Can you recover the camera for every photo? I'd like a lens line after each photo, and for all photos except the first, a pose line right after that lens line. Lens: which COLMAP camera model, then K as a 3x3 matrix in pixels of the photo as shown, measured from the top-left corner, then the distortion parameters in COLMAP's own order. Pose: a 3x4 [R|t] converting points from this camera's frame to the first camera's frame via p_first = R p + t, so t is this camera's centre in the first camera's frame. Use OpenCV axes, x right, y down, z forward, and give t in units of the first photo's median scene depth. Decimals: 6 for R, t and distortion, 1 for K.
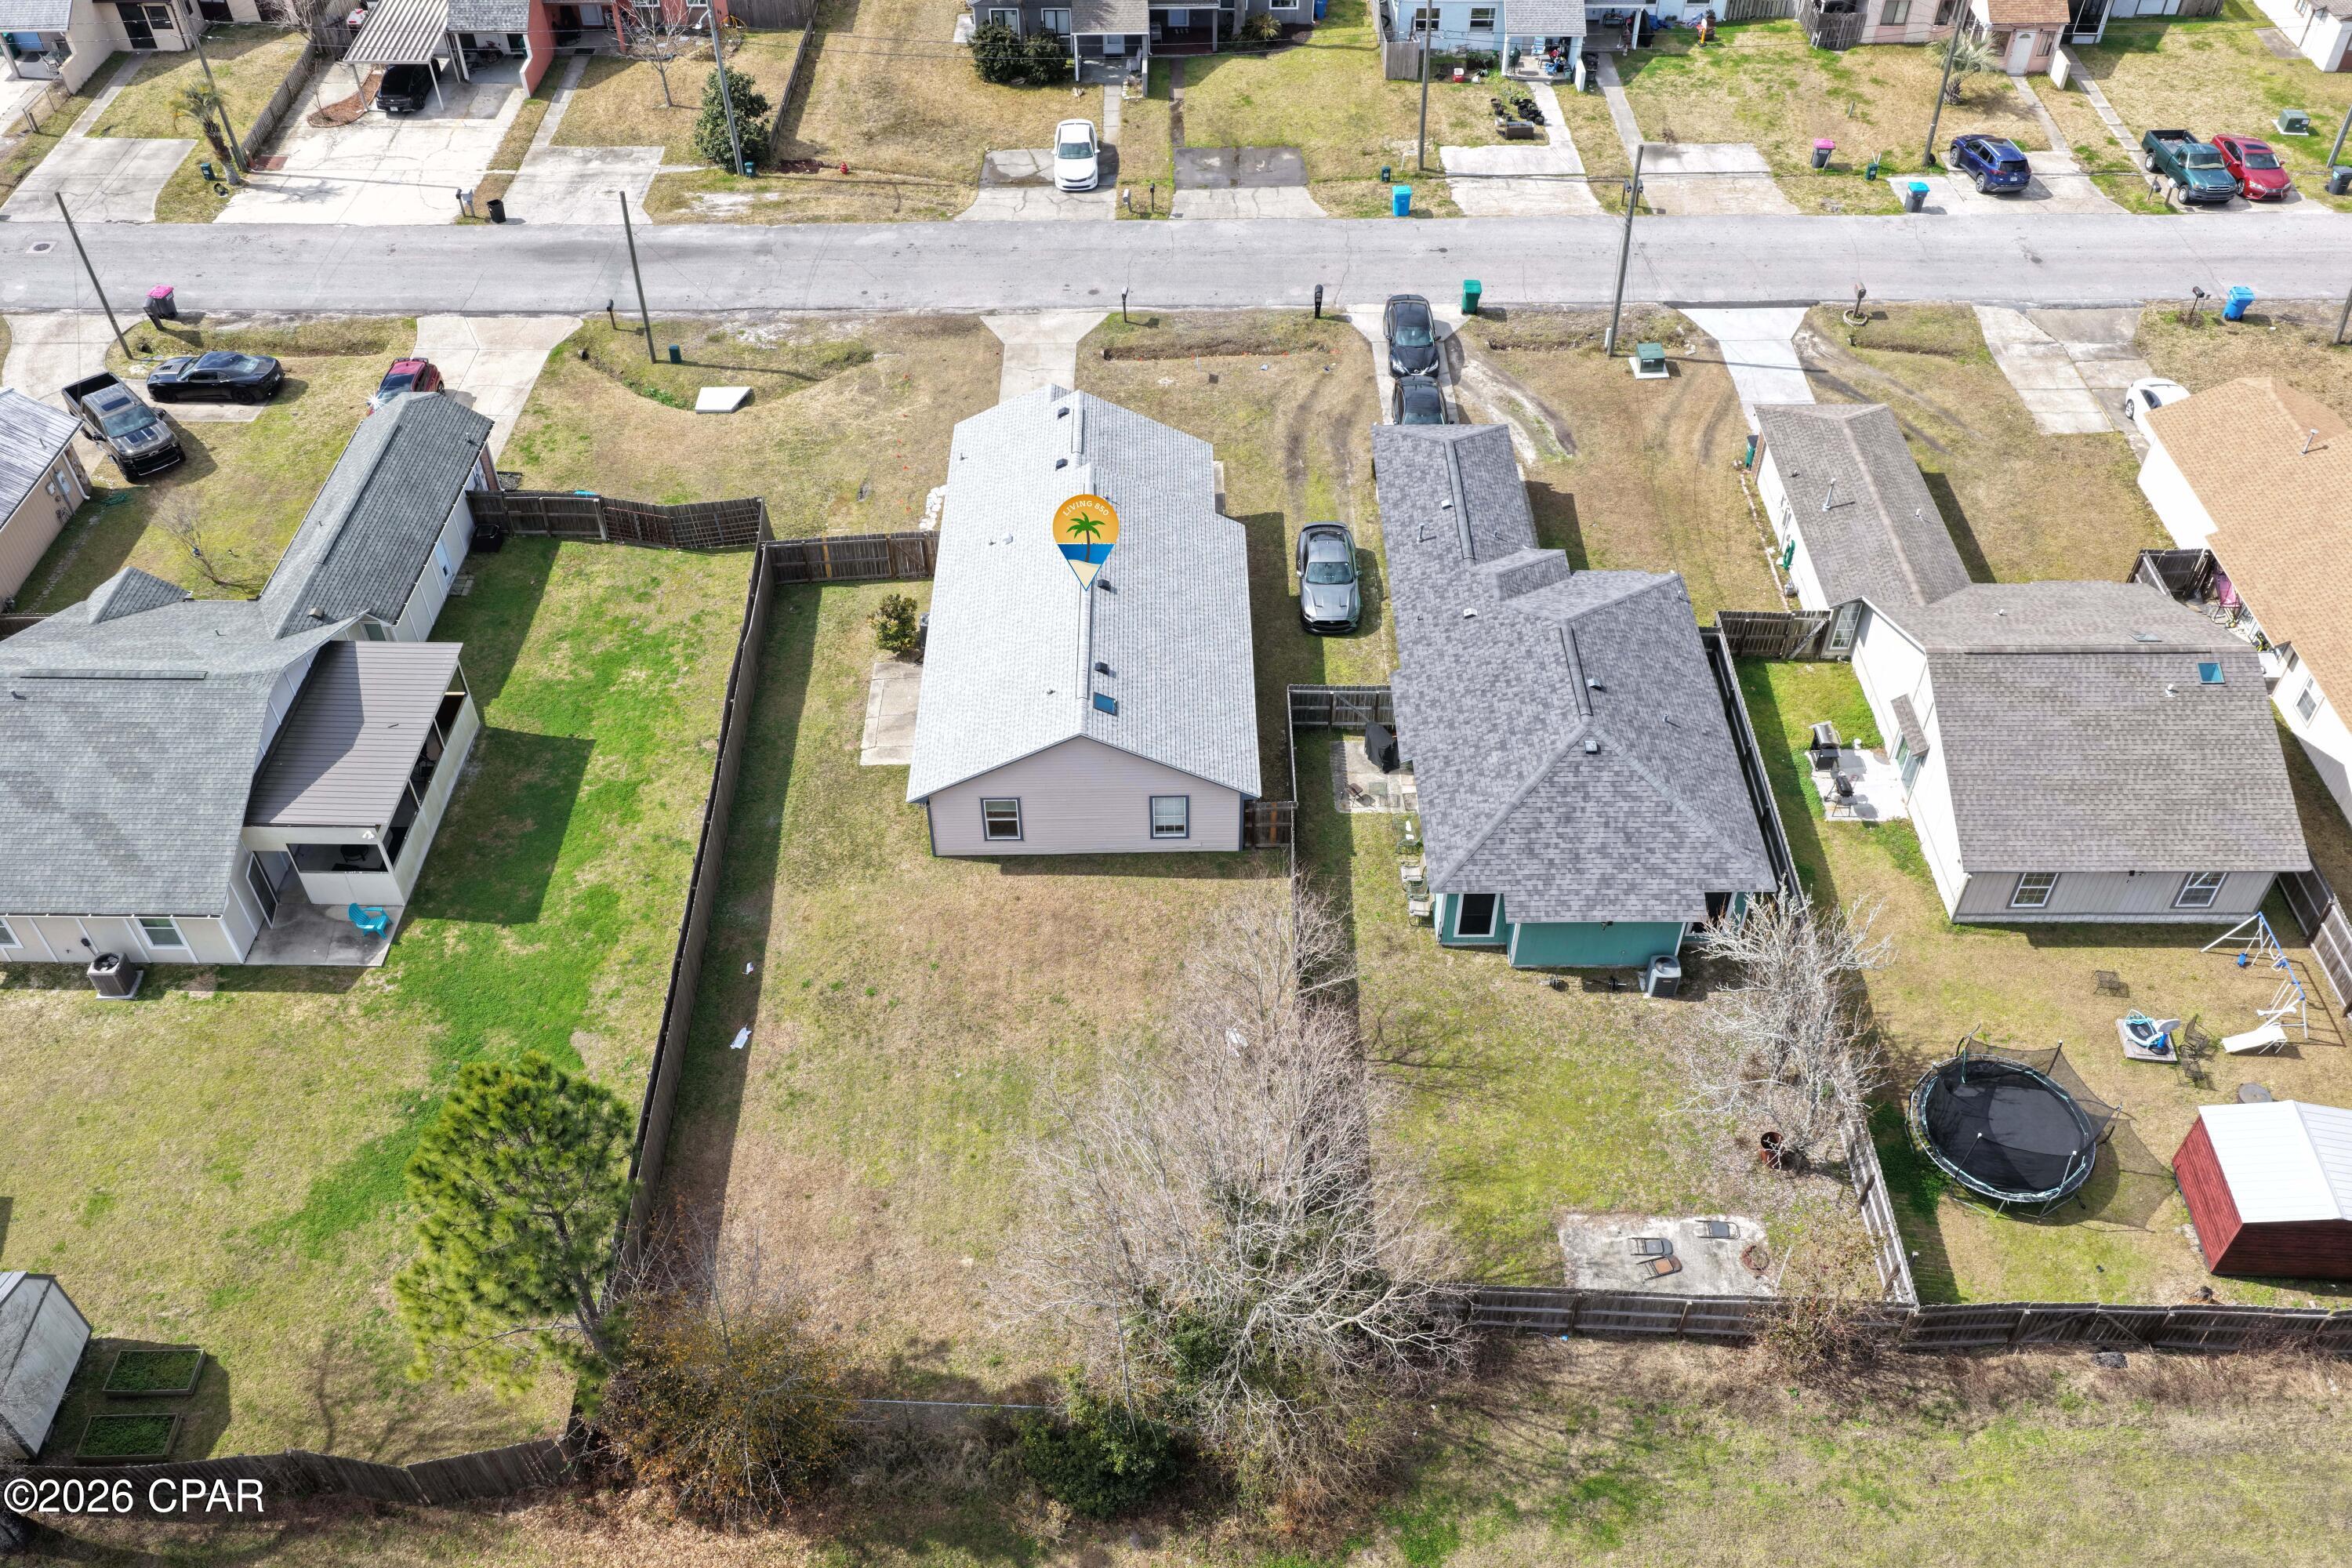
lens RADIAL K [[1921.7, 0, 1180.7], [0, 1921.7, 793.1], [0, 0, 1]] dist [0.001577, 0.004868]
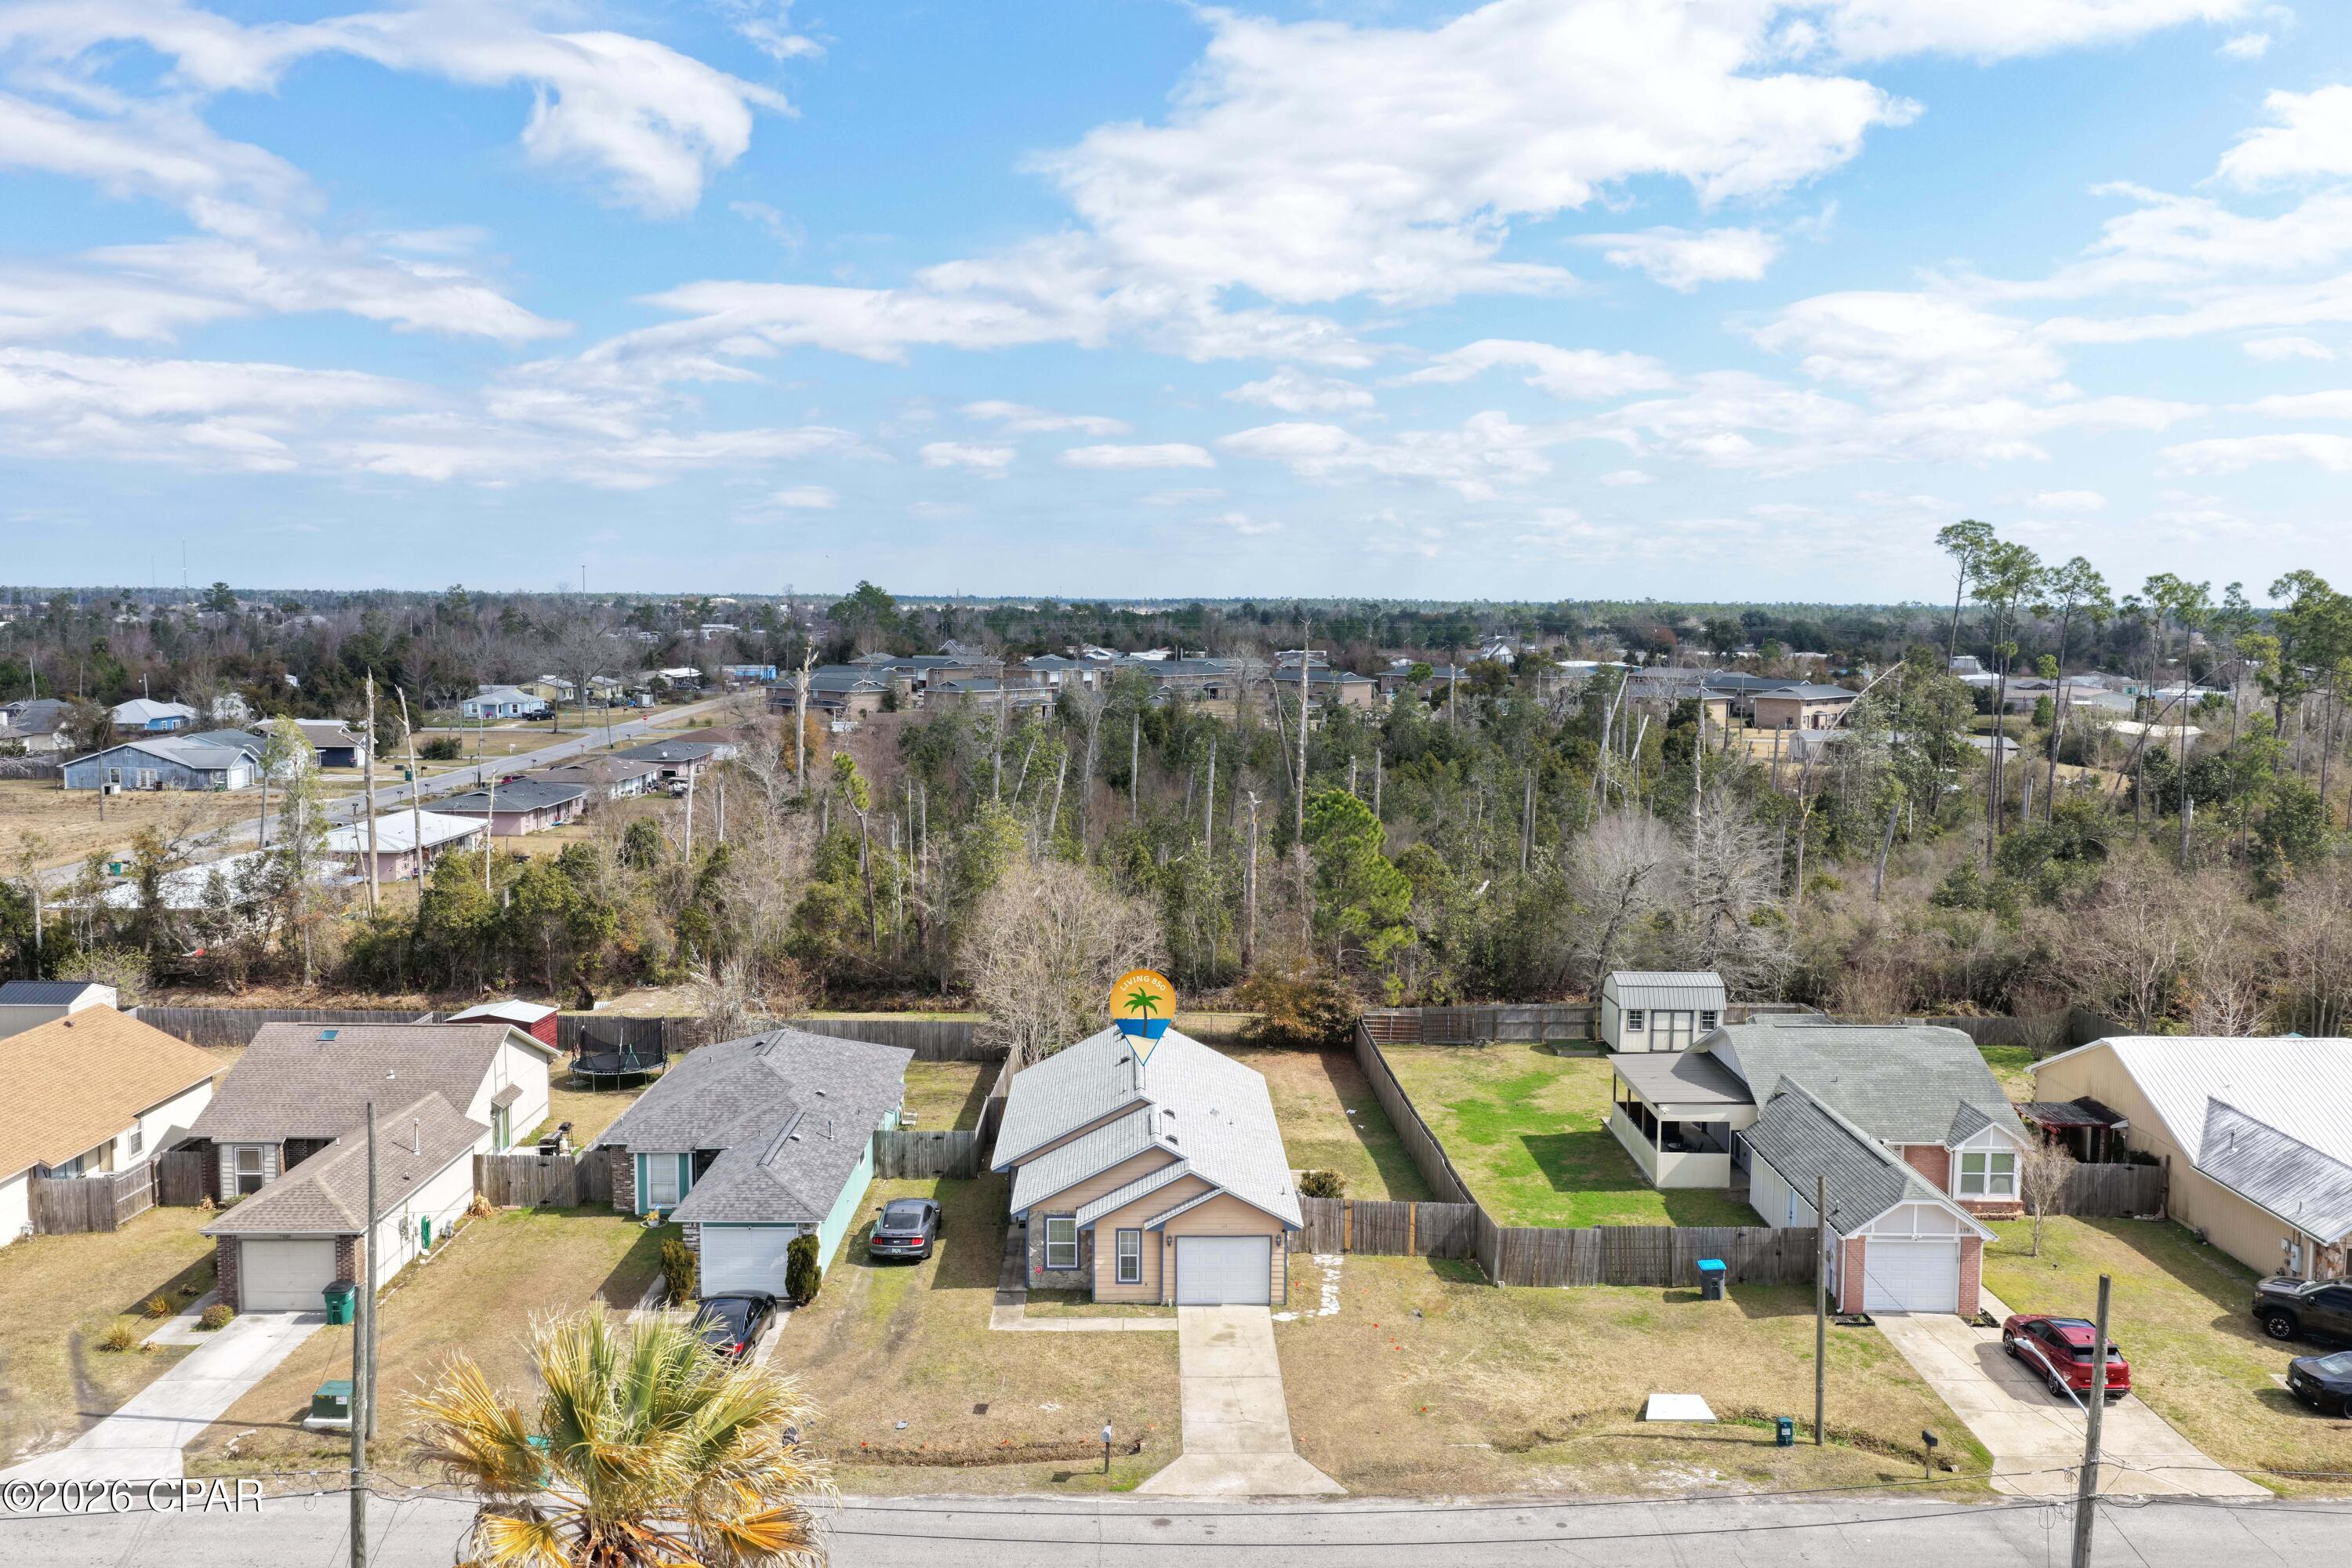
lens RADIAL K [[1921.7, 0, 1180.7], [0, 1921.7, 793.1], [0, 0, 1]] dist [0.001577, 0.004868]
pose [[-0.999974, -0.000926, -0.007205, -0.066902], [-0.006122, 0.641305, 0.767262, -1.193101], [0.003910, 0.767286, -0.641293, 1.704873]]
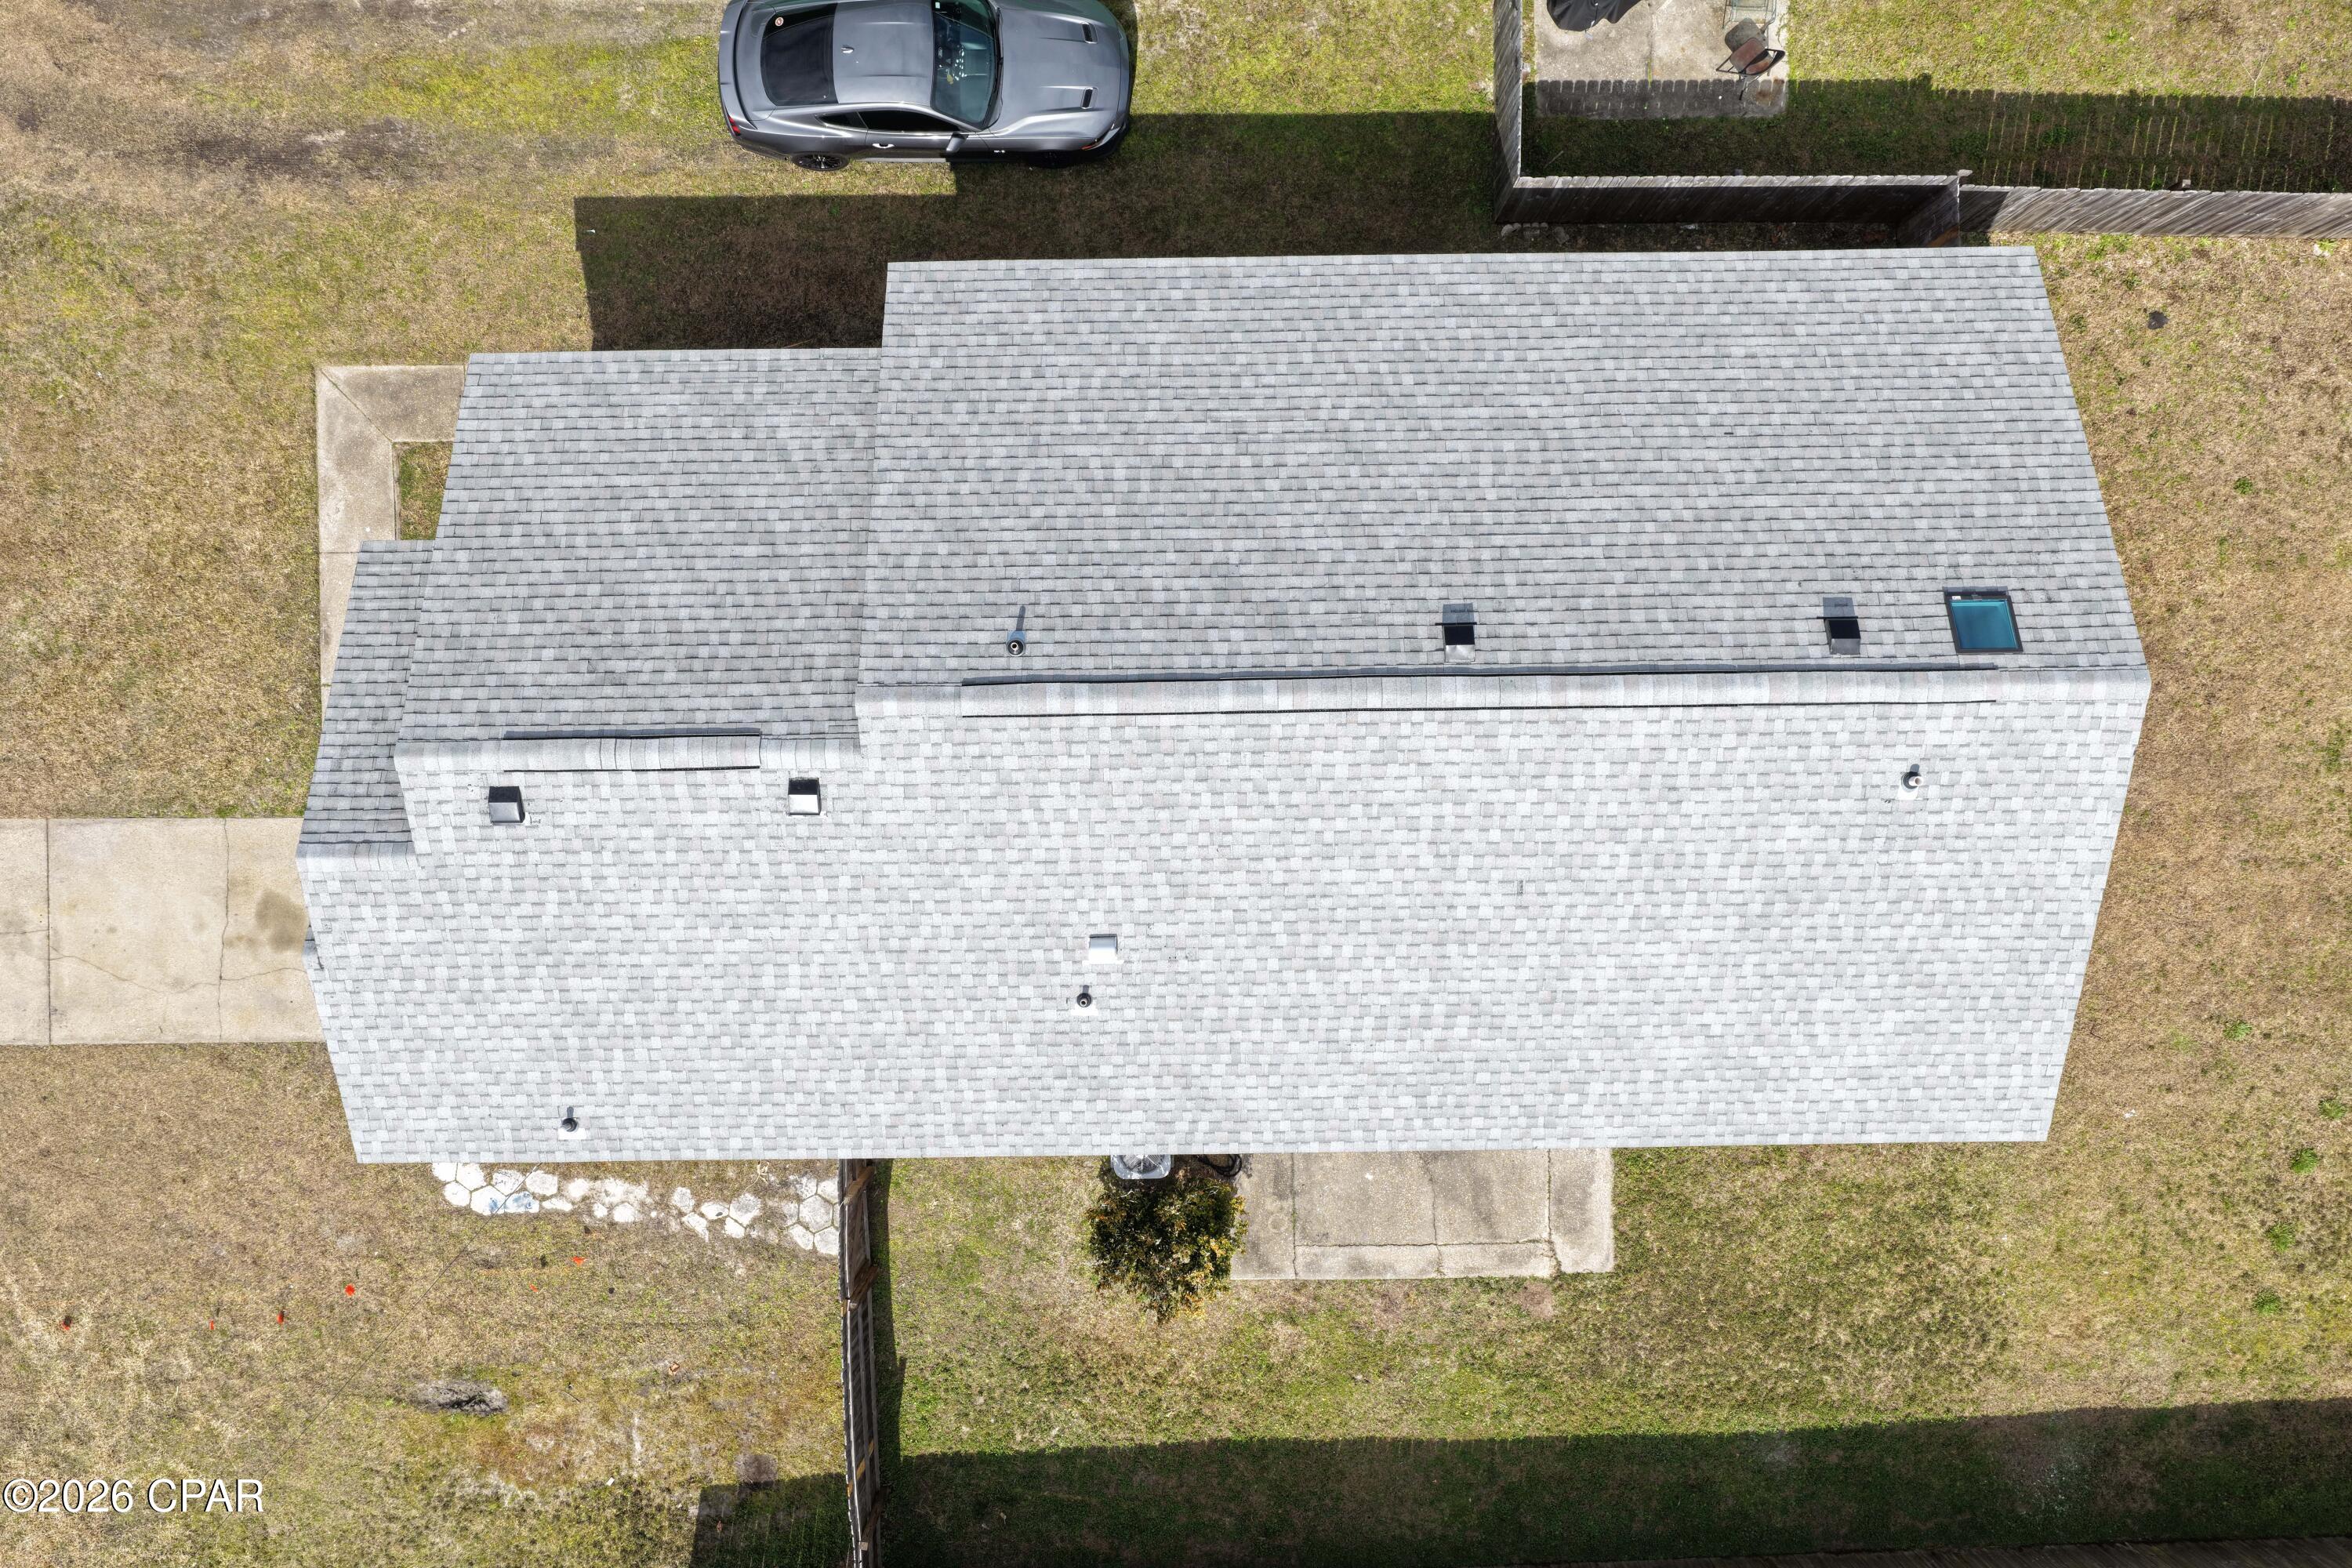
lens RADIAL K [[1921.7, 0, 1180.7], [0, 1921.7, 793.1], [0, 0, 1]] dist [0.001577, 0.004868]
pose [[-0.001875, -0.999996, -0.002287, -0.067600], [0.700558, -0.002946, 0.713590, -0.392158], [-0.713593, -0.000264, 0.700560, 0.821979]]
